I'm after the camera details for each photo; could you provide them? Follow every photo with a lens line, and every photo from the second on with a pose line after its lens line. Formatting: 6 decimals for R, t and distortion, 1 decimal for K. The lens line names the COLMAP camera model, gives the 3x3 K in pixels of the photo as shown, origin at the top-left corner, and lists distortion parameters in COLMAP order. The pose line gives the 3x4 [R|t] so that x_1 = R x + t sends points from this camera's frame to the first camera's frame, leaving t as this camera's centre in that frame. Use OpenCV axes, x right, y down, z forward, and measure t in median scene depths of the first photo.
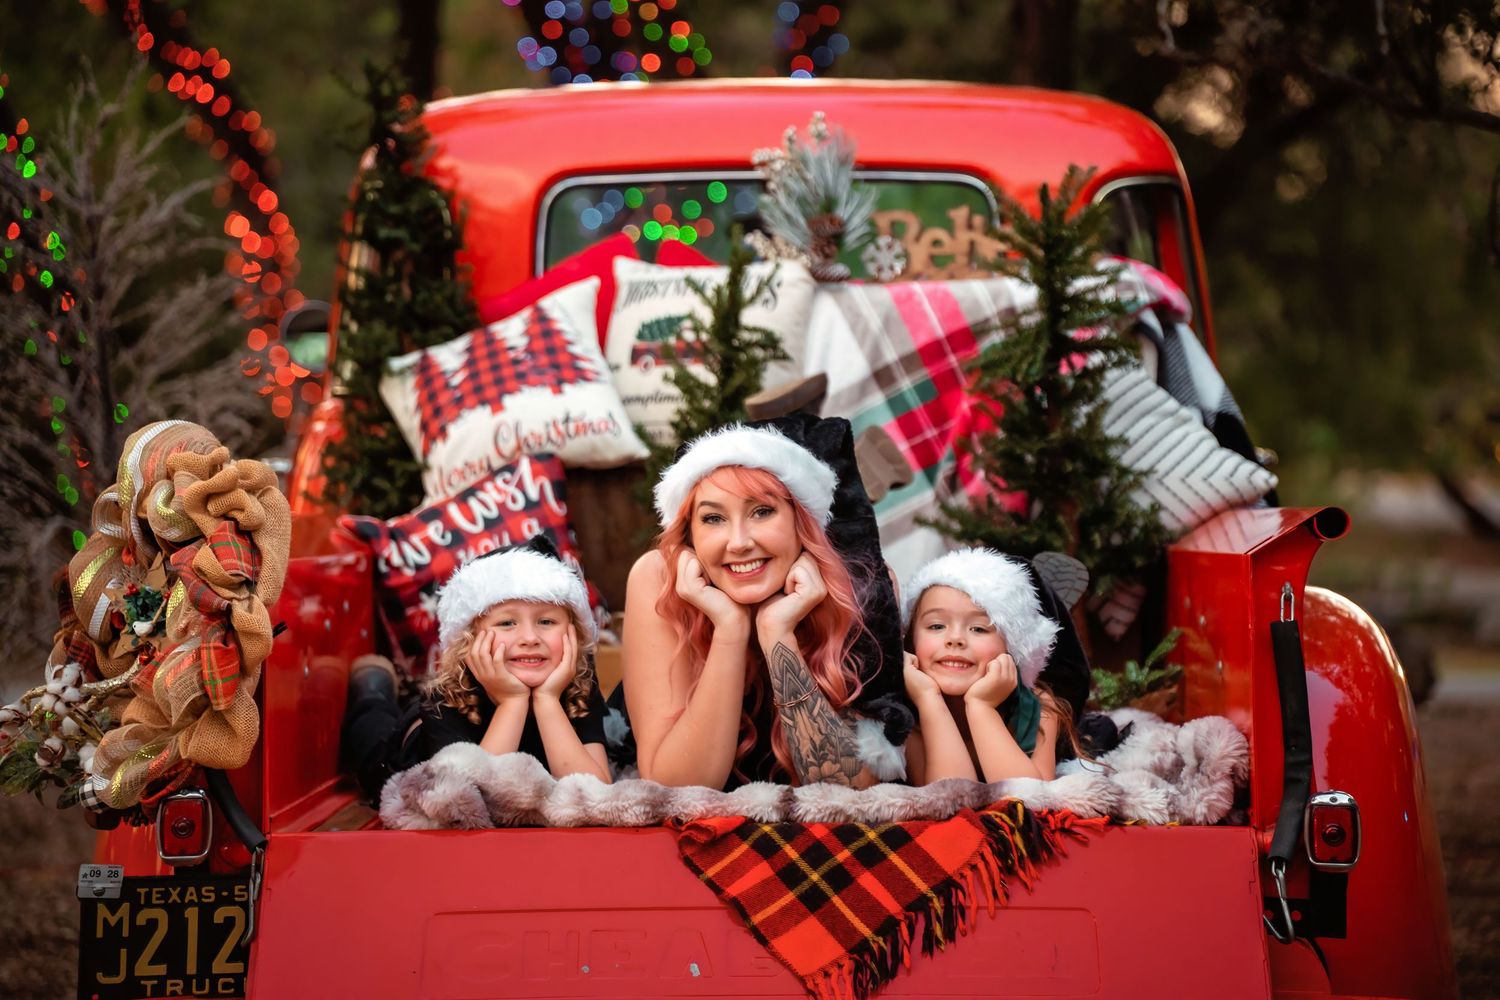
lens RADIAL K [[5058.2, 0, 732.0], [0, 5058.2, 490.1], [0, 0, 1]] dist [1.767825, 0.000000]
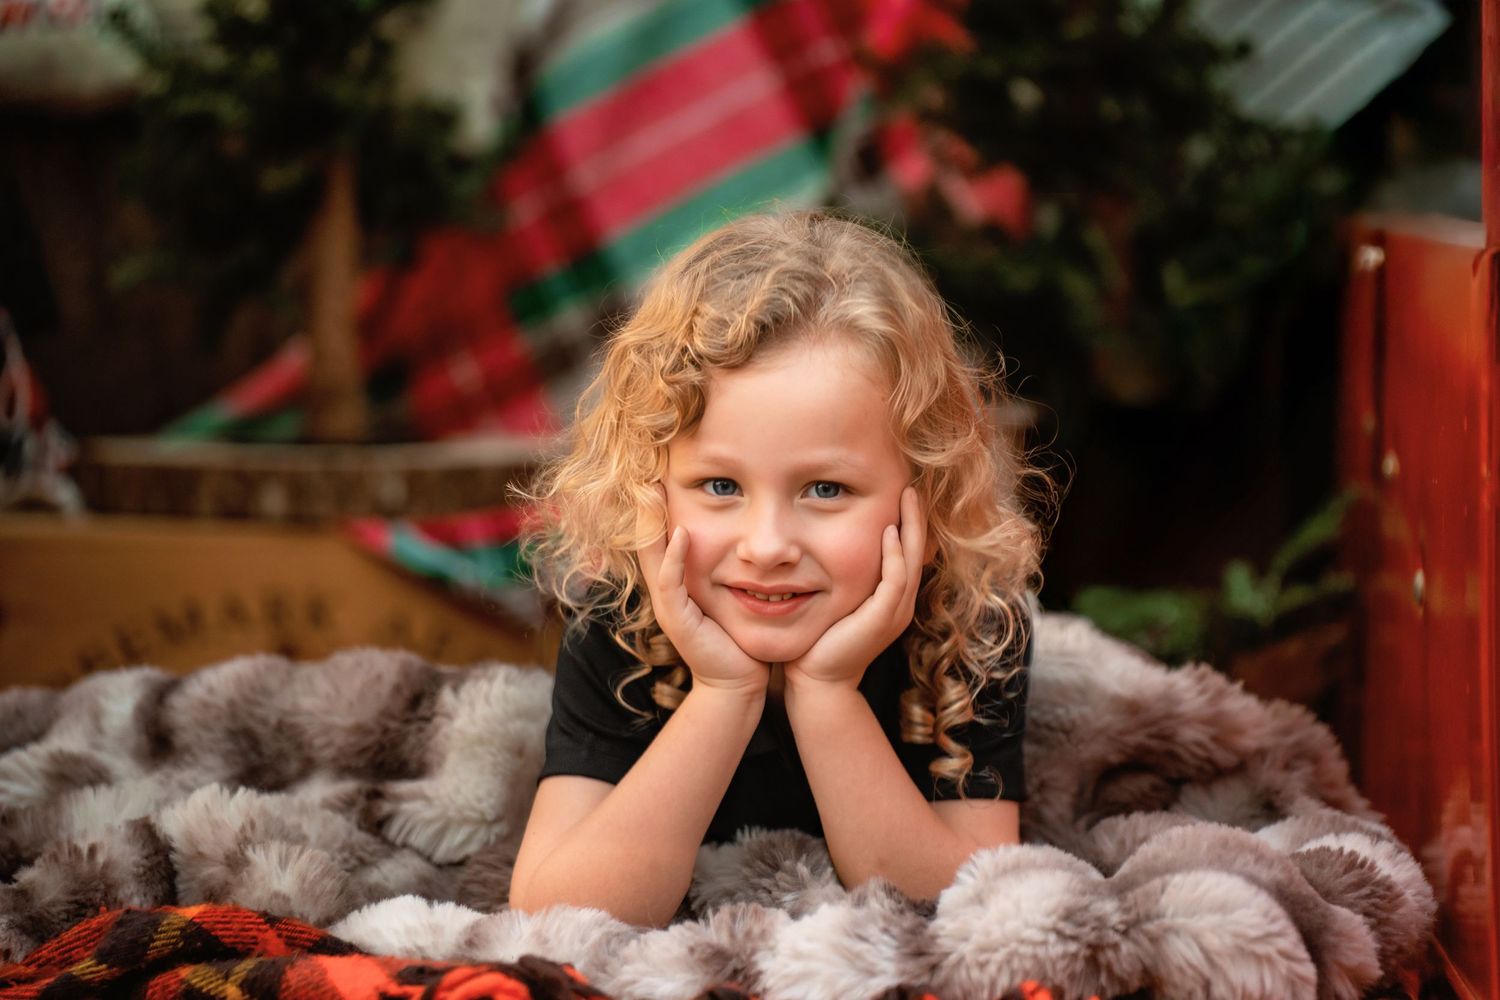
lens RADIAL K [[5566.7, 0, 720.3], [0, 5566.7, 485.8], [0, 0, 1]] dist [2.133984, 0.000000]
pose [[0.997976, 0.012386, -0.062373, 0.061333], [-0.011027, 0.999695, 0.022089, 0.016276], [0.062627, -0.021356, 0.997808, 0.503937]]
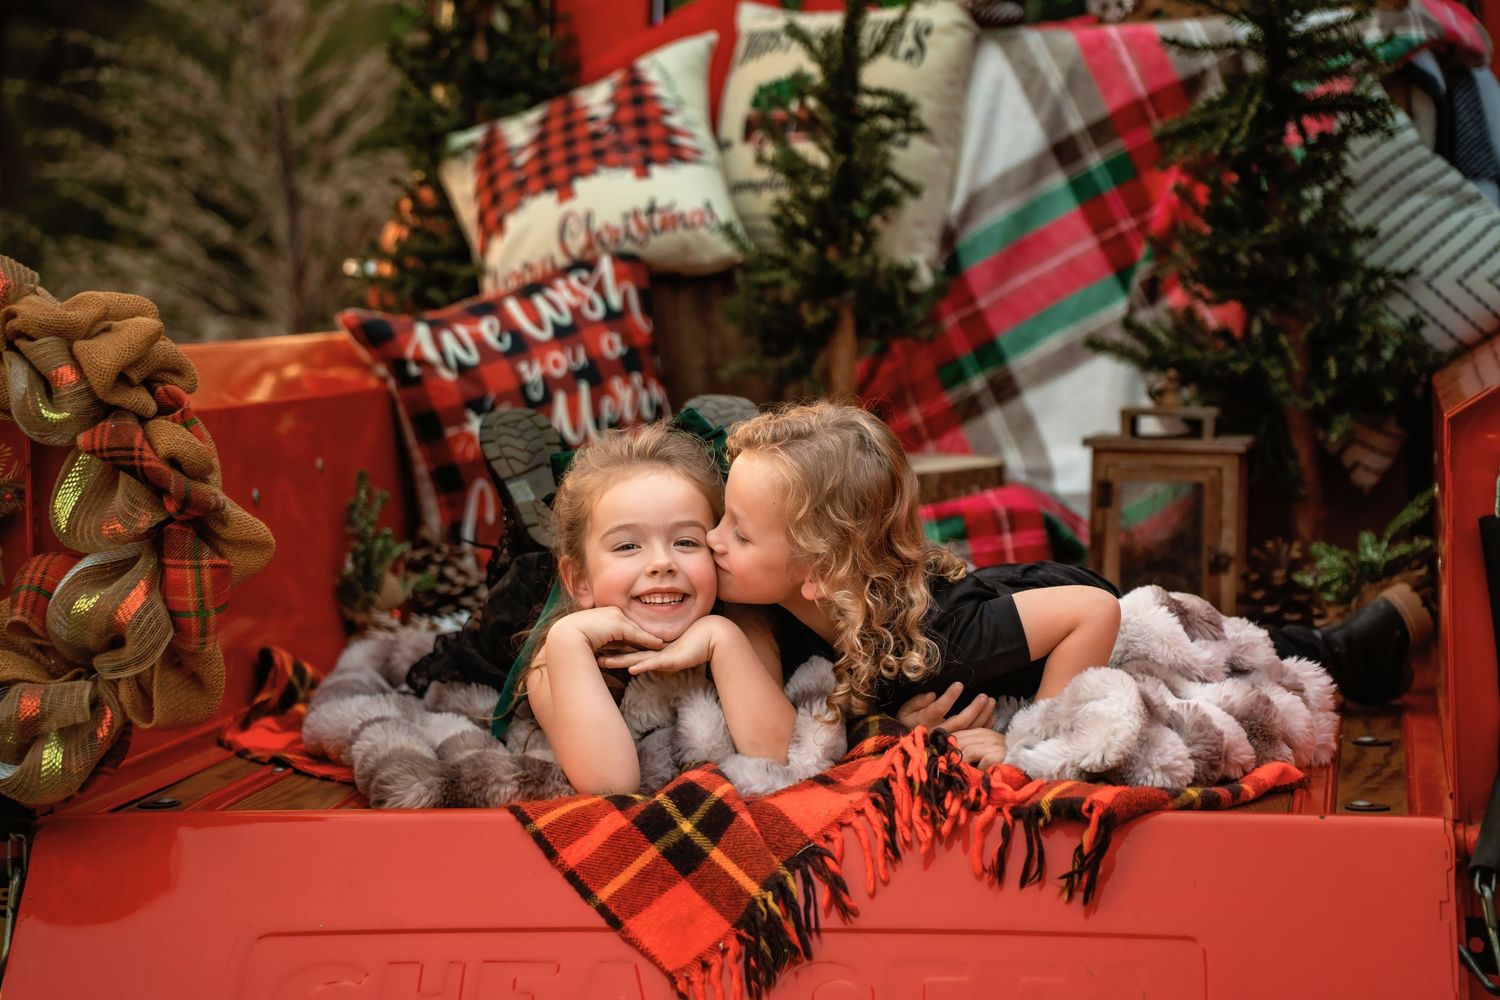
lens RADIAL K [[4393.6, 0, 755.9], [0, 4393.6, 492.2], [0, 0, 1]] dist [1.348125, 0.000000]
pose [[0.991195, 0.003020, -0.132379, 0.073010], [0.005128, 0.998114, 0.061167, -0.012329], [0.132314, -0.061307, 0.989310, 0.324001]]
